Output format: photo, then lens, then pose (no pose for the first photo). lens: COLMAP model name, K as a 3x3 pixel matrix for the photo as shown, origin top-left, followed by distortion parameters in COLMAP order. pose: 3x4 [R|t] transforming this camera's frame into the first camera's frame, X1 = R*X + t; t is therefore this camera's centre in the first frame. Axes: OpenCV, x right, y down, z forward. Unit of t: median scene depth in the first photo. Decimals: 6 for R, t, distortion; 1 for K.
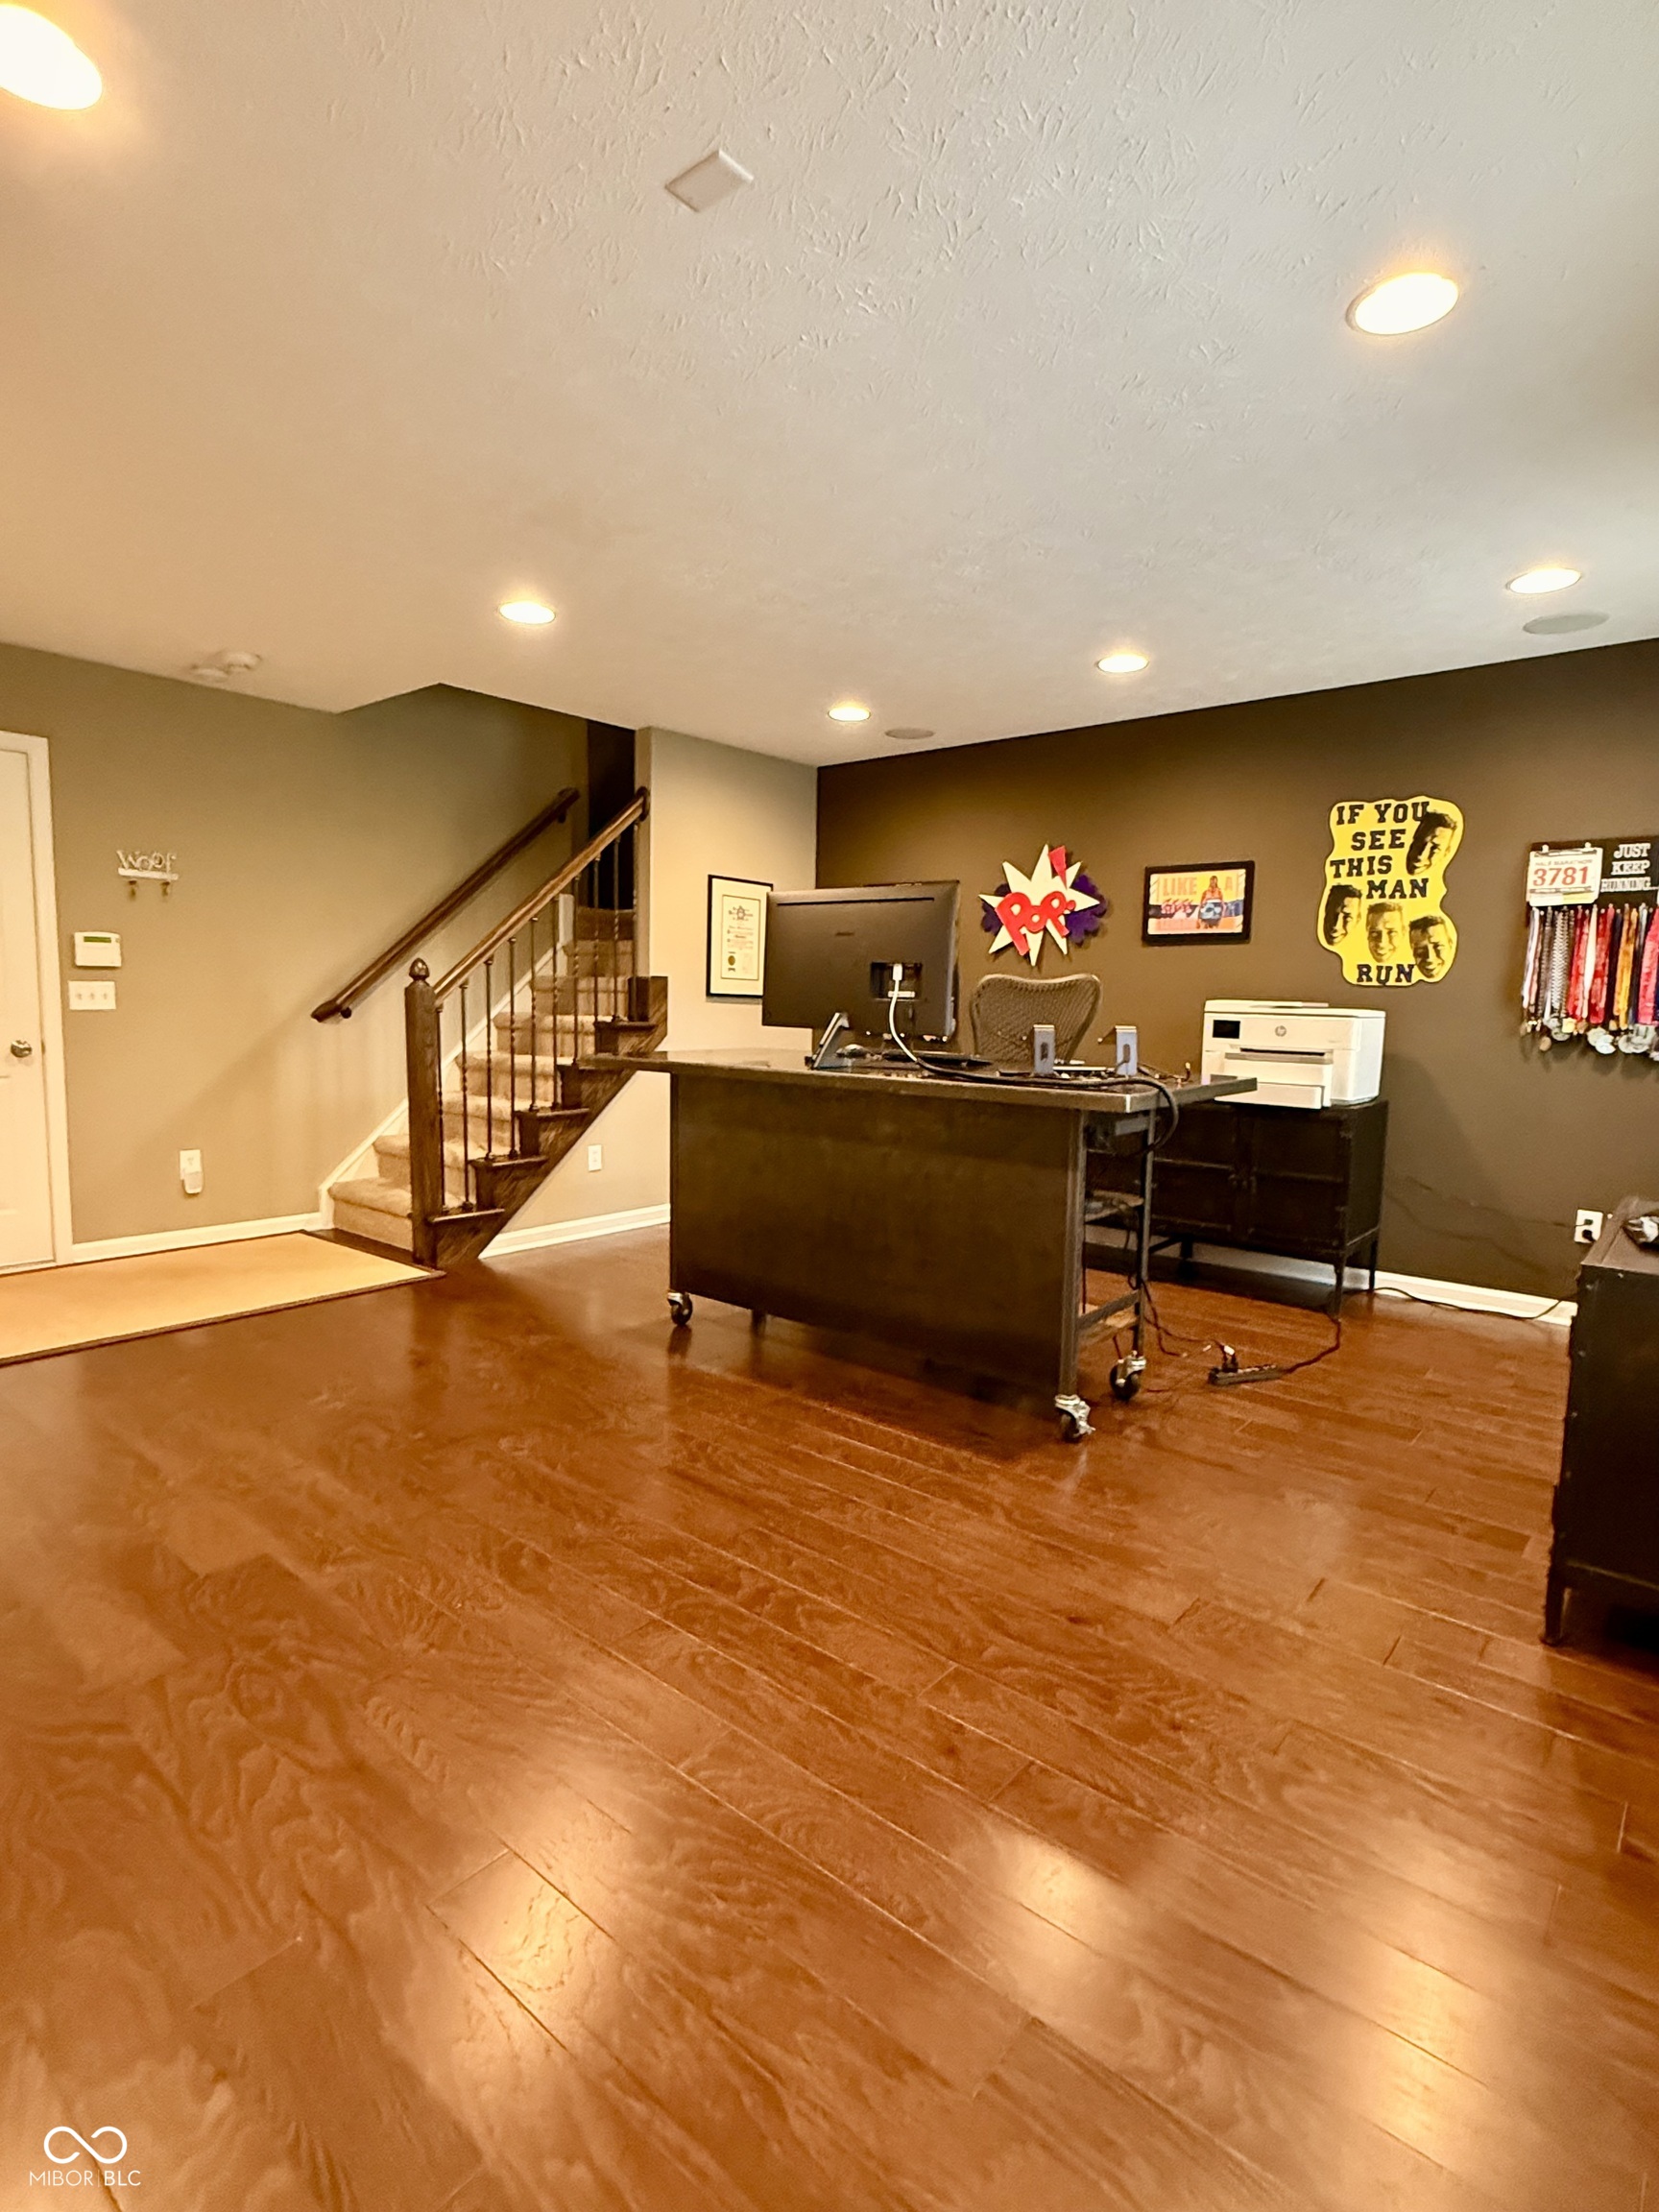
lens RADIAL K [[1097.3, 0, 829.5], [0, 1097.3, 1106.0], [0, 0, 1]] dist [-0.001958, -0.000230]
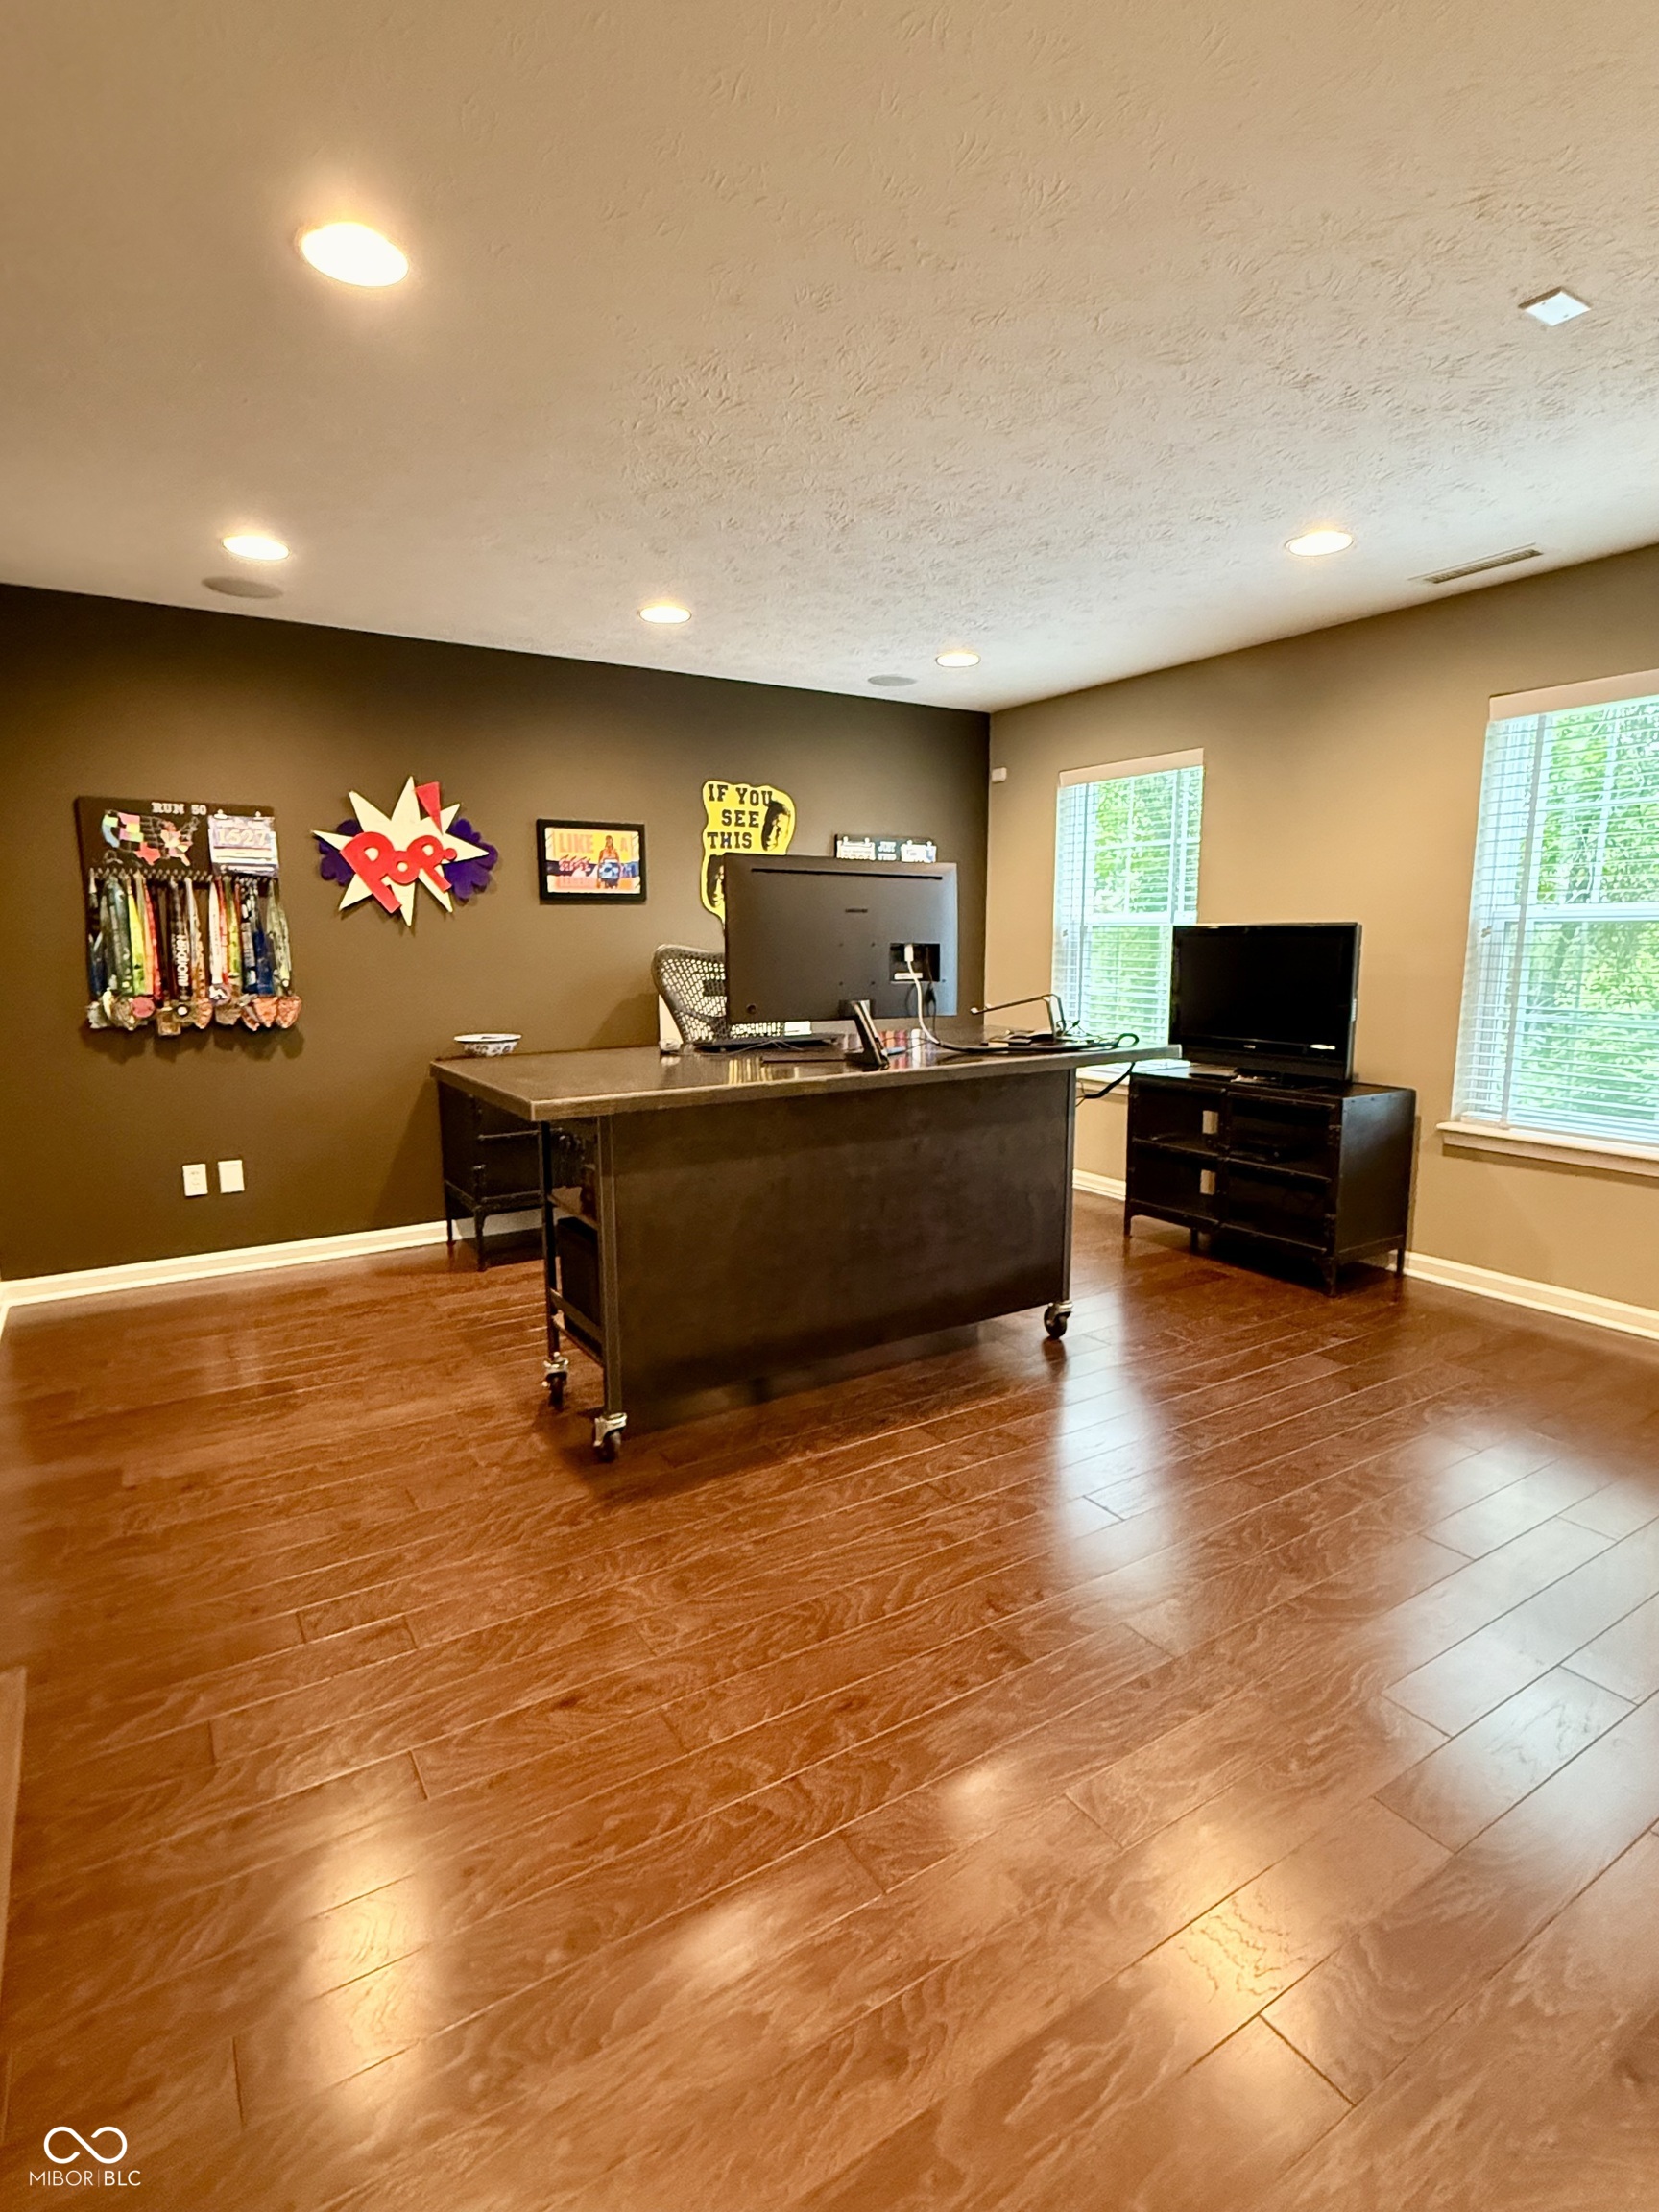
lens RADIAL K [[1097.3, 0, 829.5], [0, 1097.3, 1106.0], [0, 0, 1]] dist [-0.001958, -0.000230]
pose [[0.307545, -0.168493, 0.936497, -0.567063], [0.105562, 0.984164, 0.142402, -0.087316], [-0.945660, 0.055063, 0.320461, 0.497532]]
